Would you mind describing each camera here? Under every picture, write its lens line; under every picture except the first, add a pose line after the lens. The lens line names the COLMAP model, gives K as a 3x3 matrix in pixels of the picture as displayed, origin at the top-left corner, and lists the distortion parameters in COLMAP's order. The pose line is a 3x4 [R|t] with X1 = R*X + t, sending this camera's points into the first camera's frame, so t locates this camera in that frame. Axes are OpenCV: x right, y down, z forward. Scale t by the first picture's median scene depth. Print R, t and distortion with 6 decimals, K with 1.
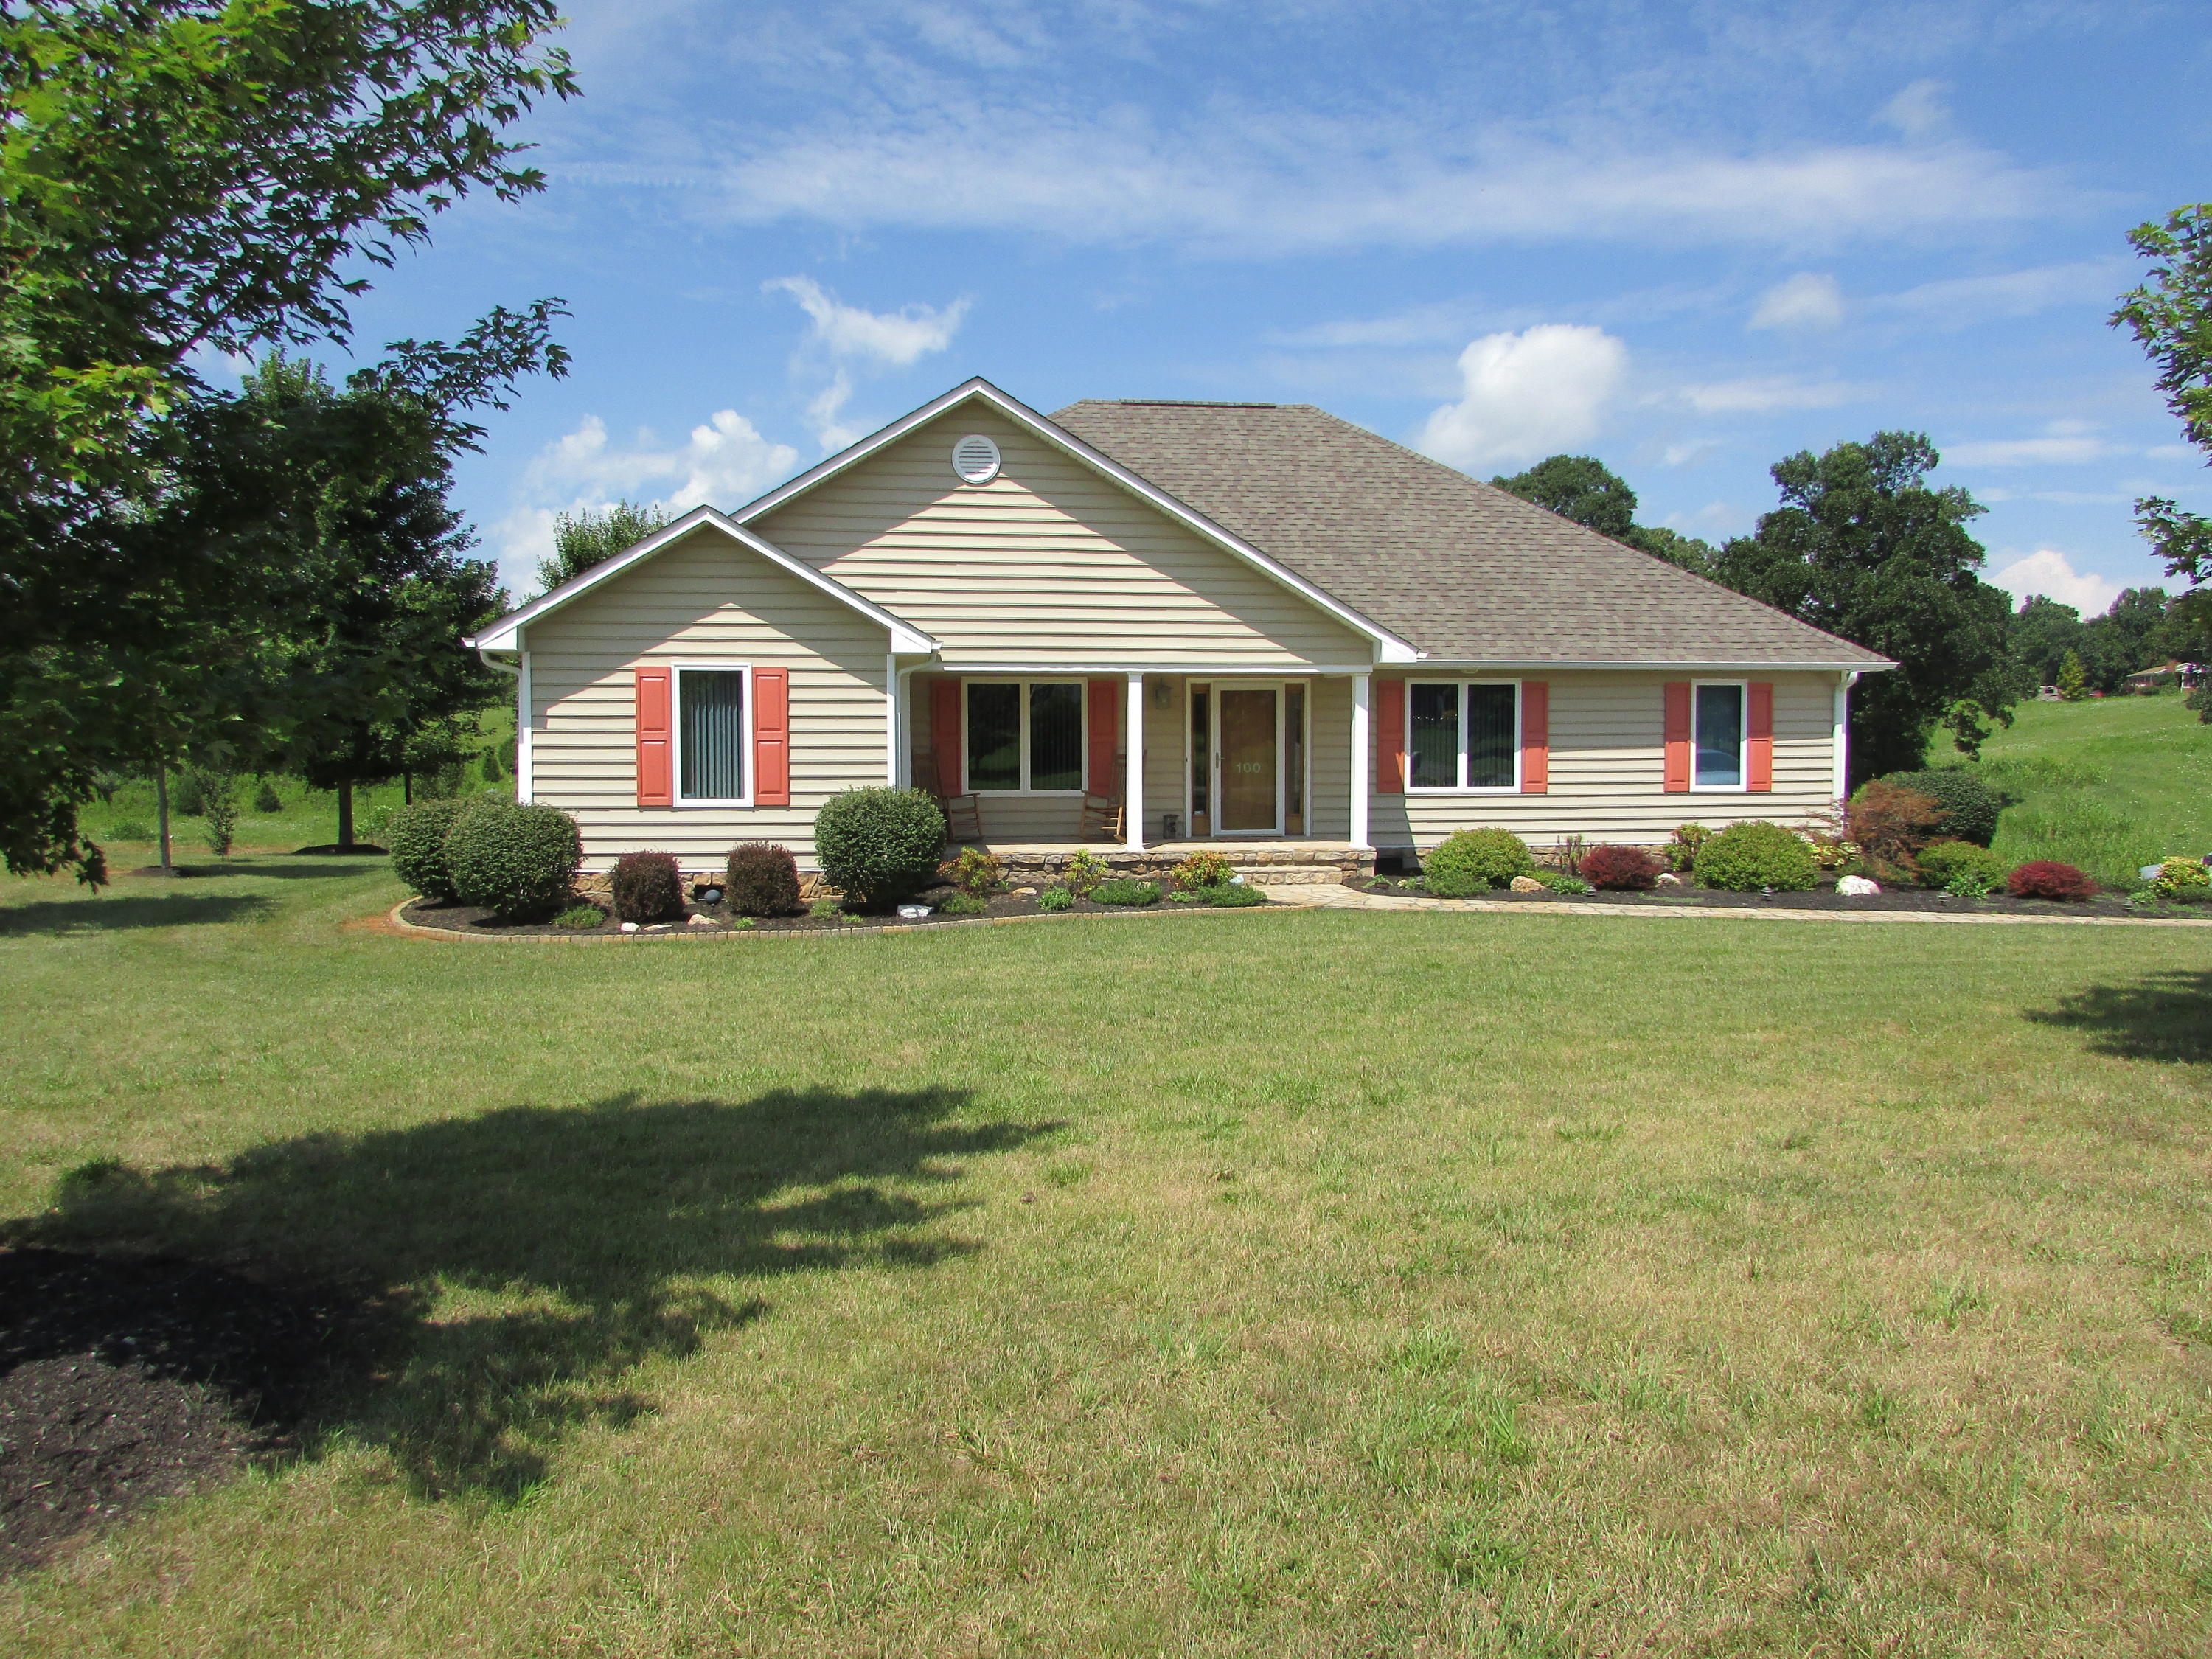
lens RADIAL K [[1569.2, 0, 1095.0], [0, 1569.2, 809.1], [0, 0, 1]] dist [-0.019771, -0.001630]
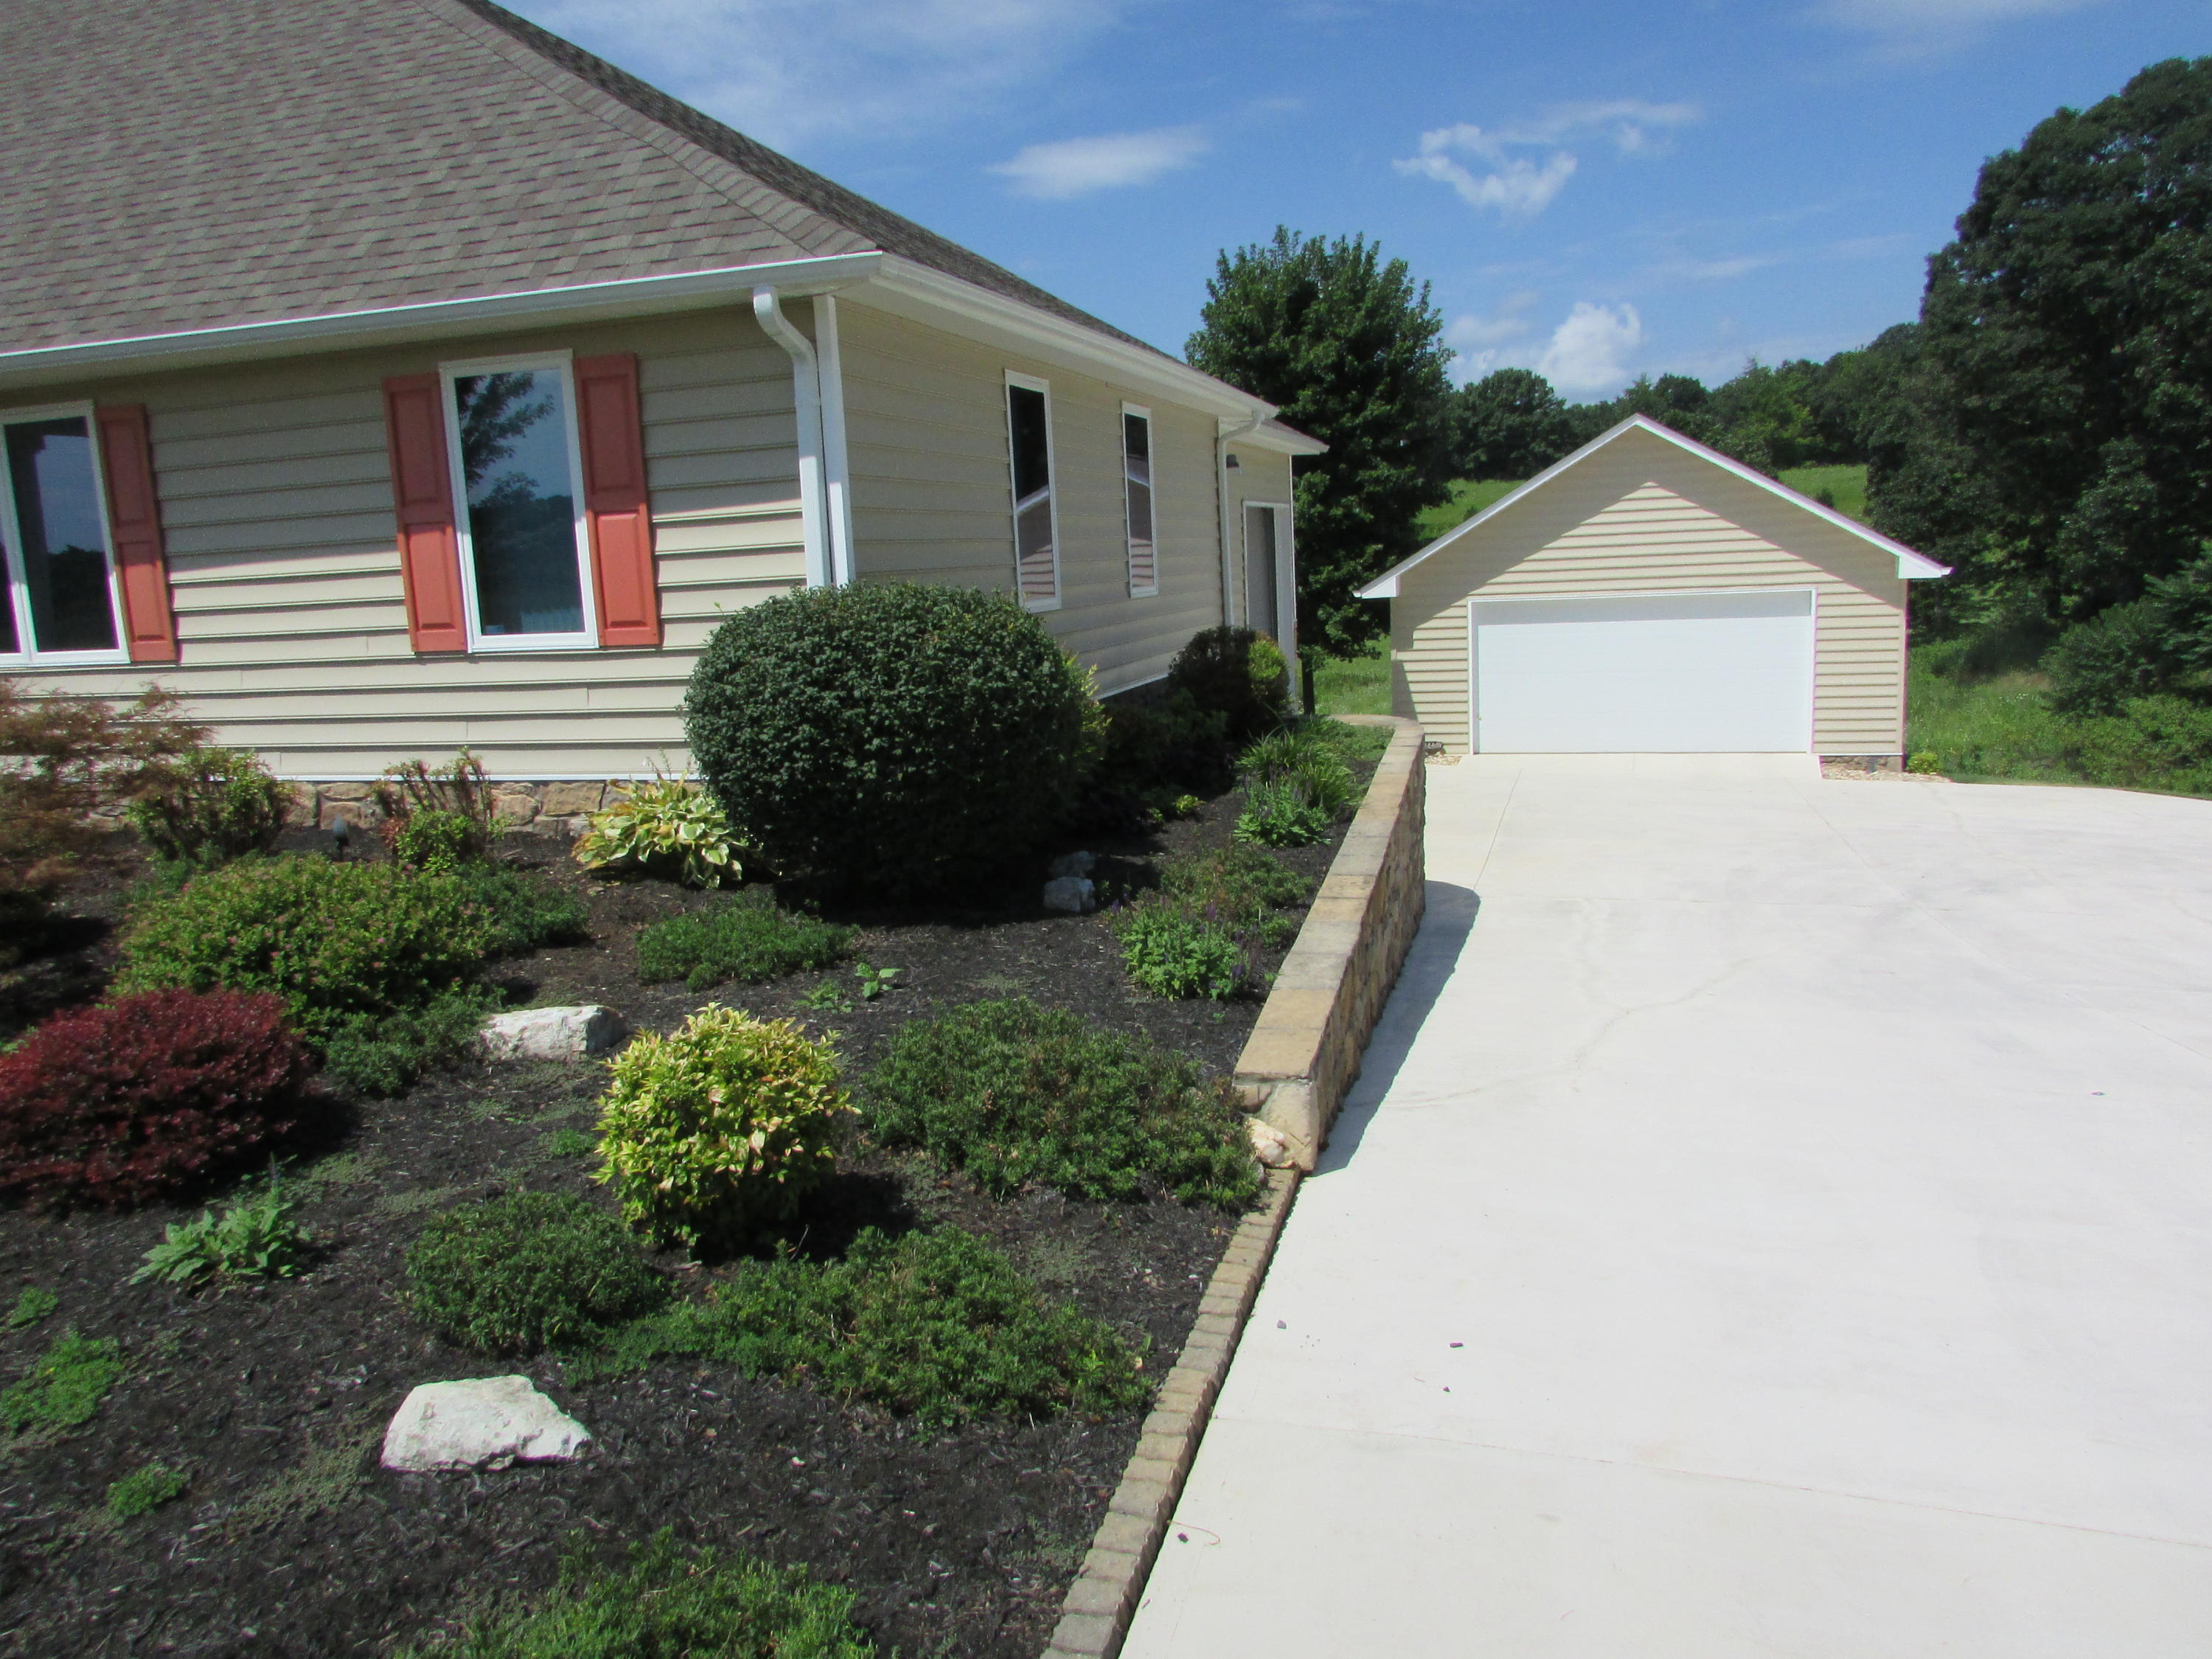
lens RADIAL K [[1569.2, 0, 1111.1], [0, 1569.2, 827.1], [0, 0, 1]] dist [-0.019771, -0.001630]
pose [[0.902008, 0.034077, -0.430372, 0.716138], [0.026657, 0.990582, 0.134304, -0.016444], [0.430895, -0.132616, 0.892604, 0.719944]]
